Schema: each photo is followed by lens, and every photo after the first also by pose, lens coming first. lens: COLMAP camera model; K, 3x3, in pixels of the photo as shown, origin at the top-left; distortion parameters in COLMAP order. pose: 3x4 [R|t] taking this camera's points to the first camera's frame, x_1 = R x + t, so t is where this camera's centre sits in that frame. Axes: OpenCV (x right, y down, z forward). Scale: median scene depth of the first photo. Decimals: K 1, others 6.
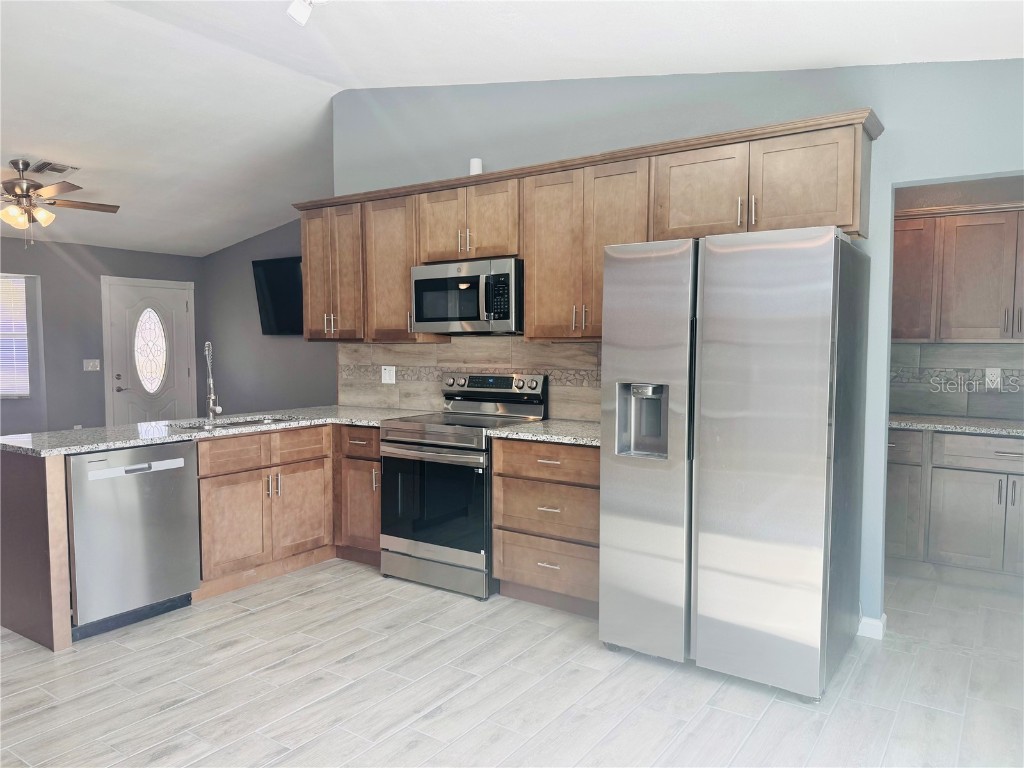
lens RADIAL K [[728.7, 0, 511.6], [0, 728.7, 384.6], [0, 0, 1]] dist [0.037208, -0.042358]
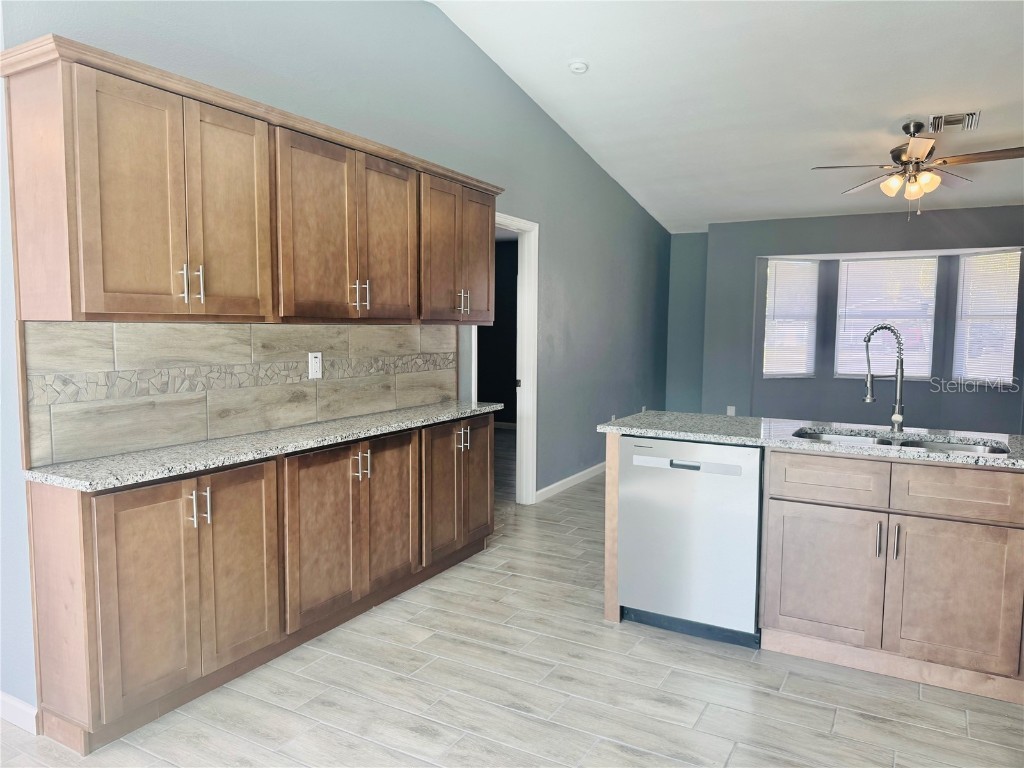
lens RADIAL K [[728.7, 0, 509.7], [0, 728.7, 389.7], [0, 0, 1]] dist [0.037208, -0.042358]
pose [[0.092747, 0.094277, -0.991216, 0.391479], [-0.064671, 0.993976, 0.088488, -0.047545], [0.993587, 0.055896, 0.098286, 0.796828]]
